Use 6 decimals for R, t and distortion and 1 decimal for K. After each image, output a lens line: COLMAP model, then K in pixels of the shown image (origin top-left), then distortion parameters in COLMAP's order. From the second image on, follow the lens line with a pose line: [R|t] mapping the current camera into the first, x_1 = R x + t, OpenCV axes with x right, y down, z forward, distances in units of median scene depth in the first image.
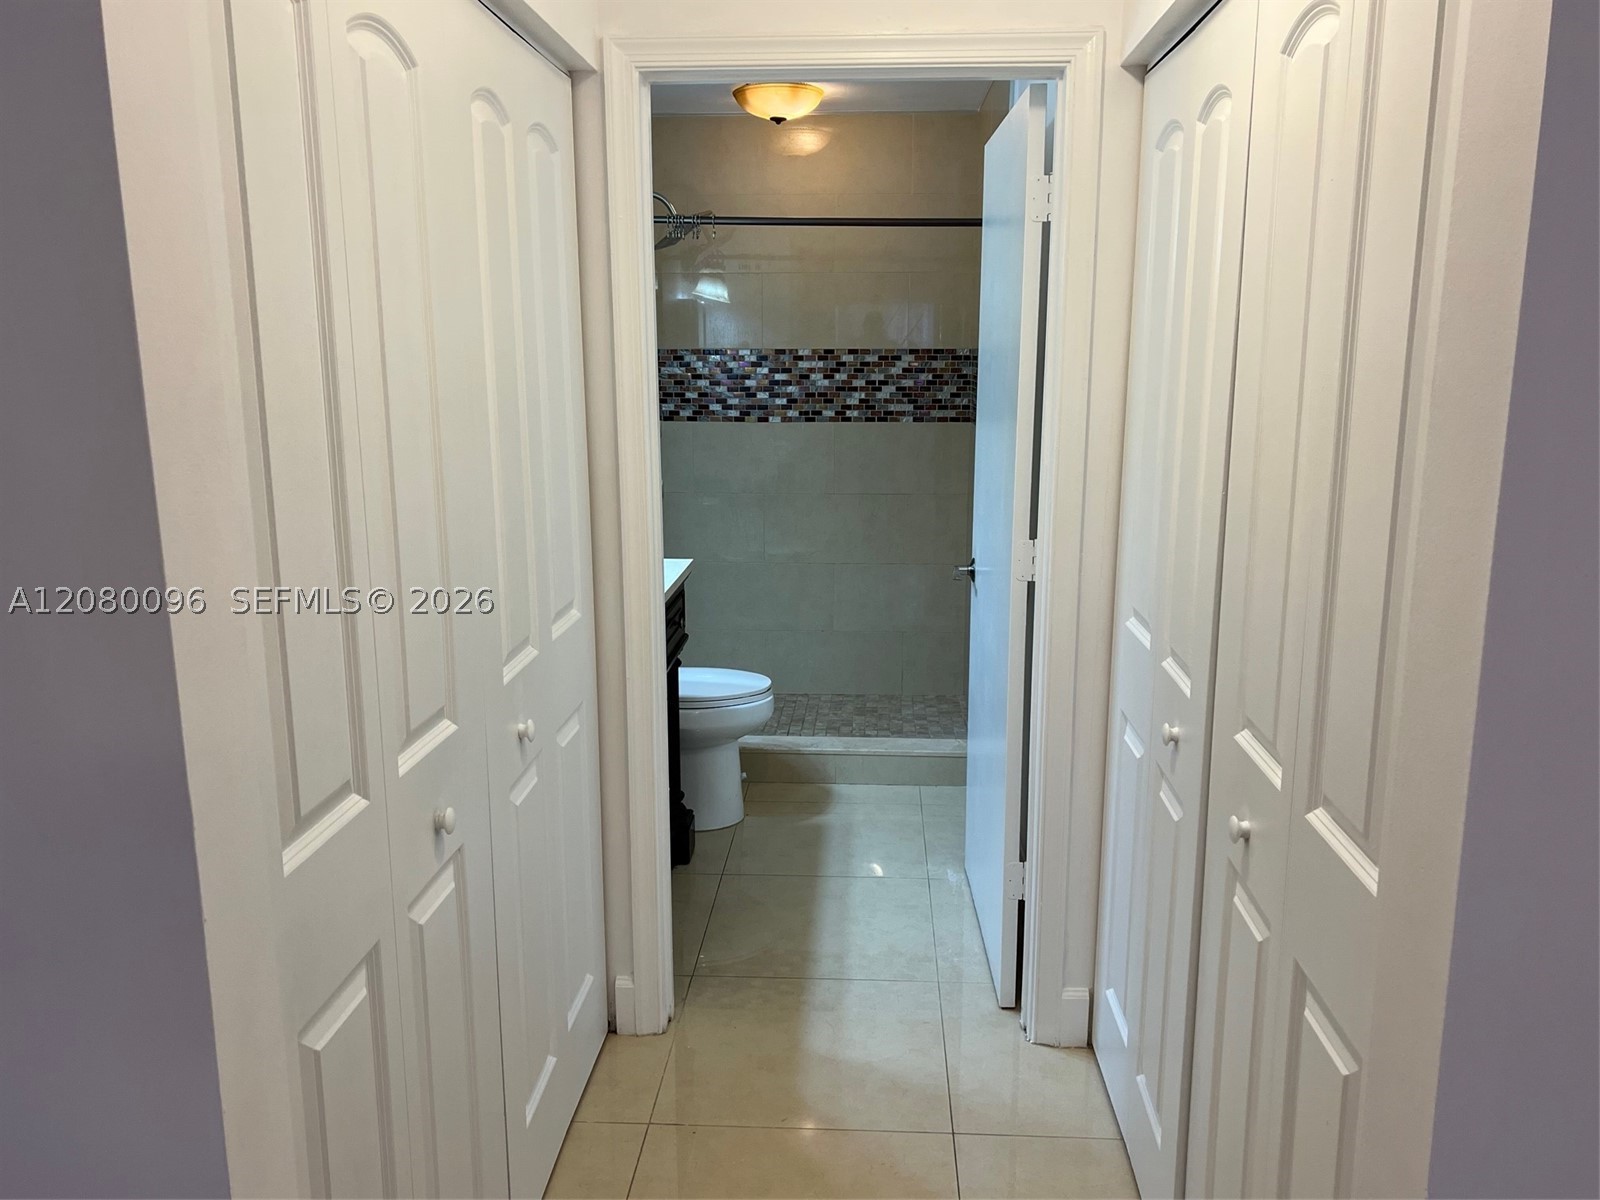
lens RADIAL K [[1243.0, 0, 804.7], [0, 1243.0, 602.6], [0, 0, 1]] dist [0.052070, -0.057001]
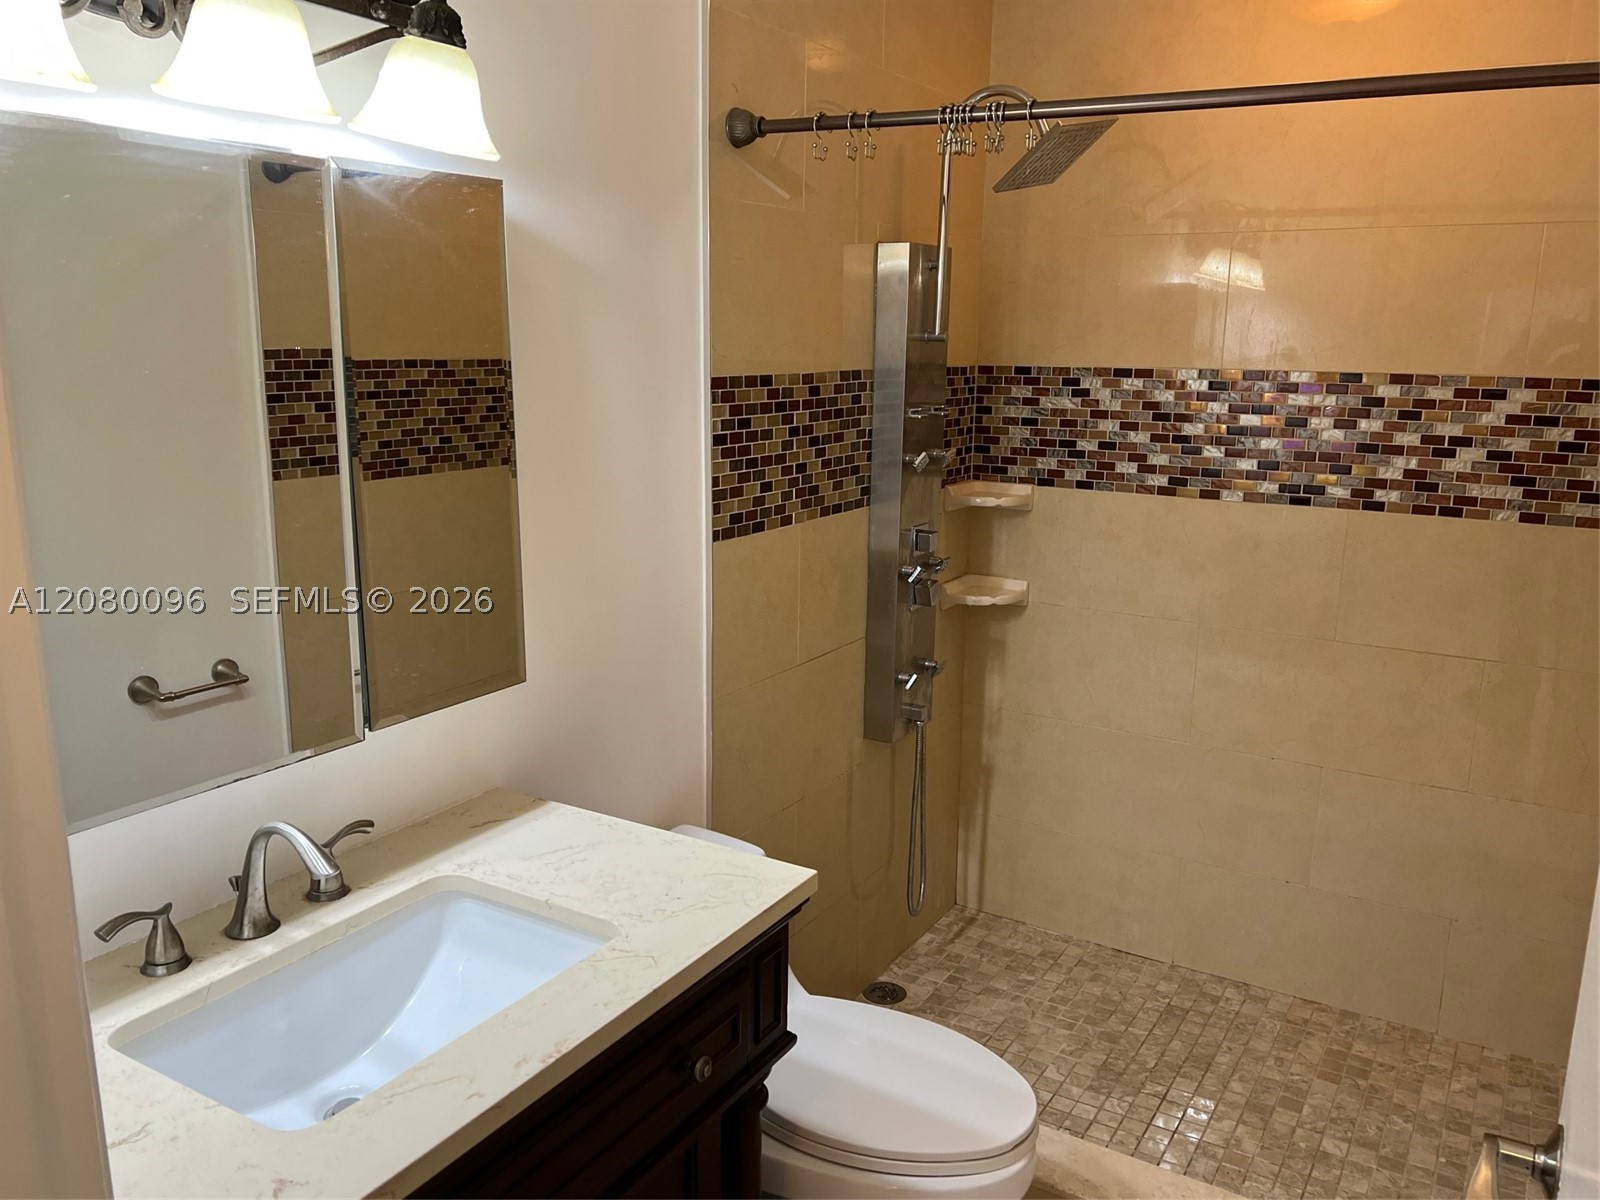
lens RADIAL K [[1243.0, 0, 801.6], [0, 1243.0, 596.5], [0, 0, 1]] dist [0.052070, -0.057001]
pose [[0.884316, 0.109788, -0.453797, 0.064625], [-0.108036, 0.993698, 0.029877, -0.099496], [0.454218, 0.022605, 0.890604, 0.421170]]
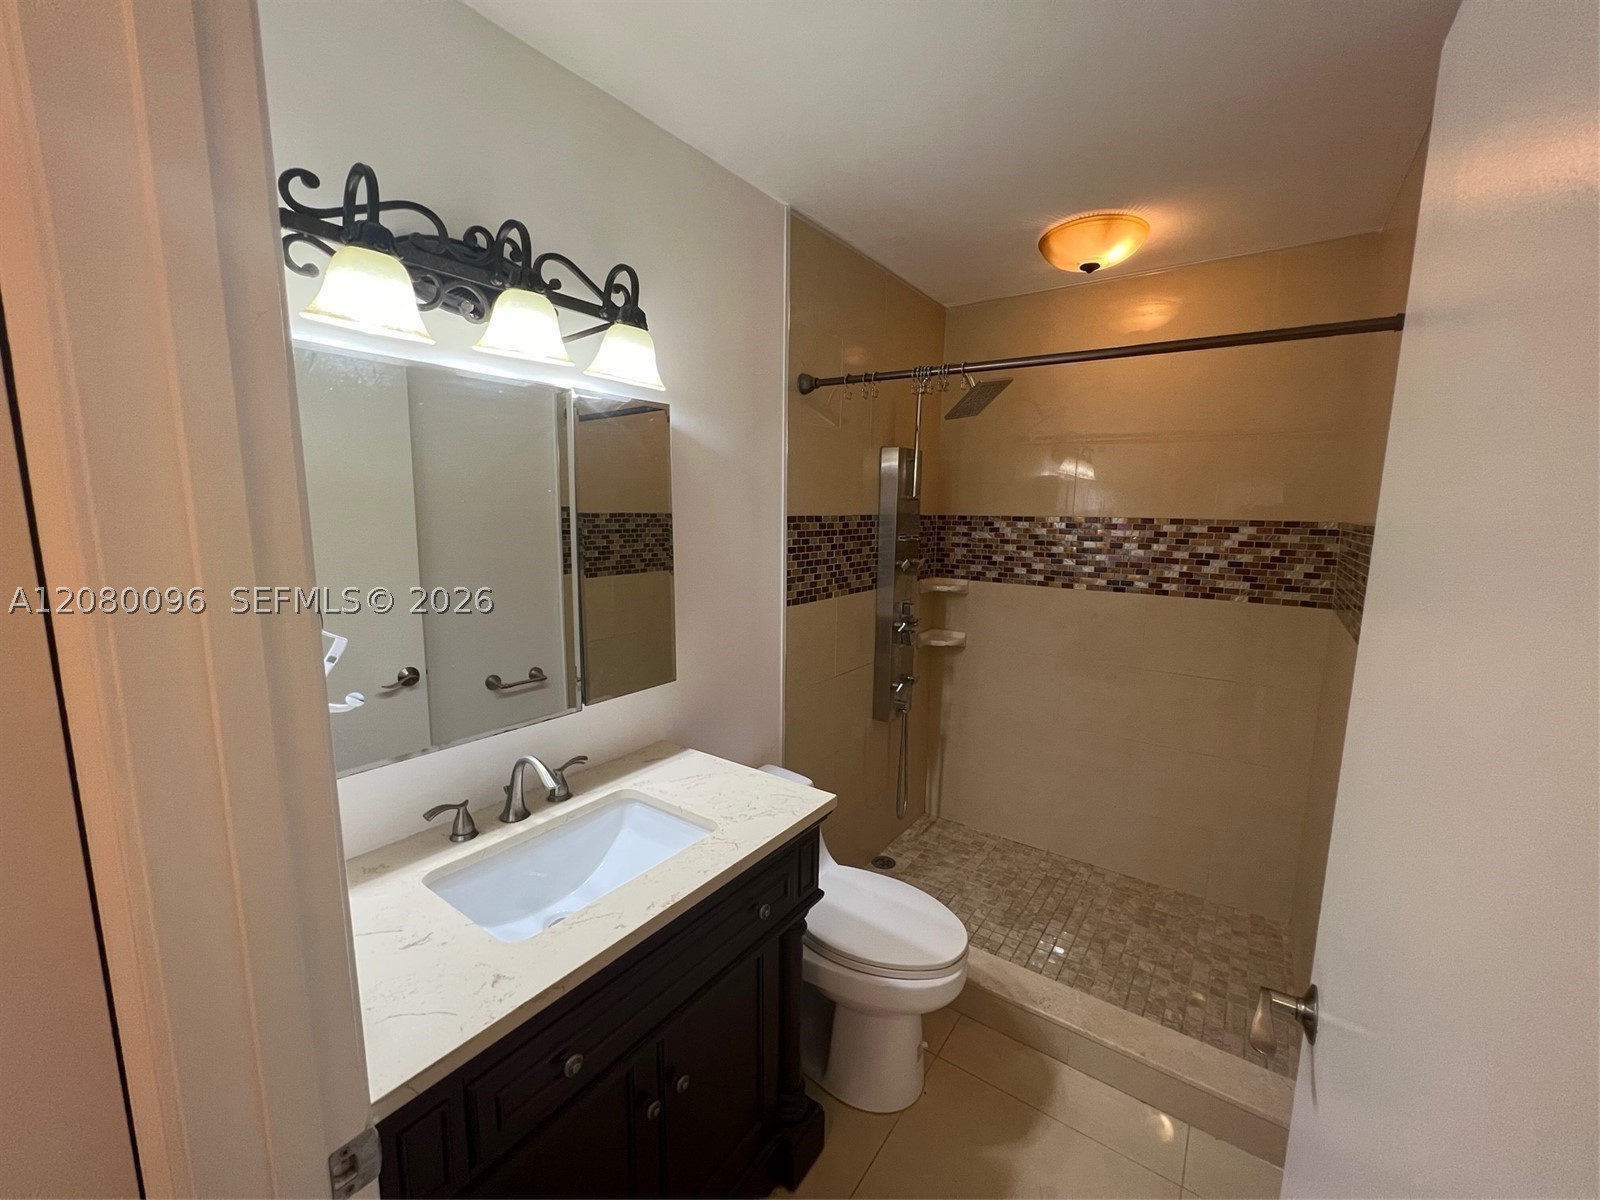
lens RADIAL K [[643.3, 0, 798.5], [0, 643.3, 600.0], [0, 0, 1]] dist [-0.003744, 0.001272]
pose [[0.844425, 0.087915, -0.528410, 0.058671], [-0.121389, 0.992184, -0.028910, -0.095255], [0.521739, 0.088555, 0.848497, 0.451764]]
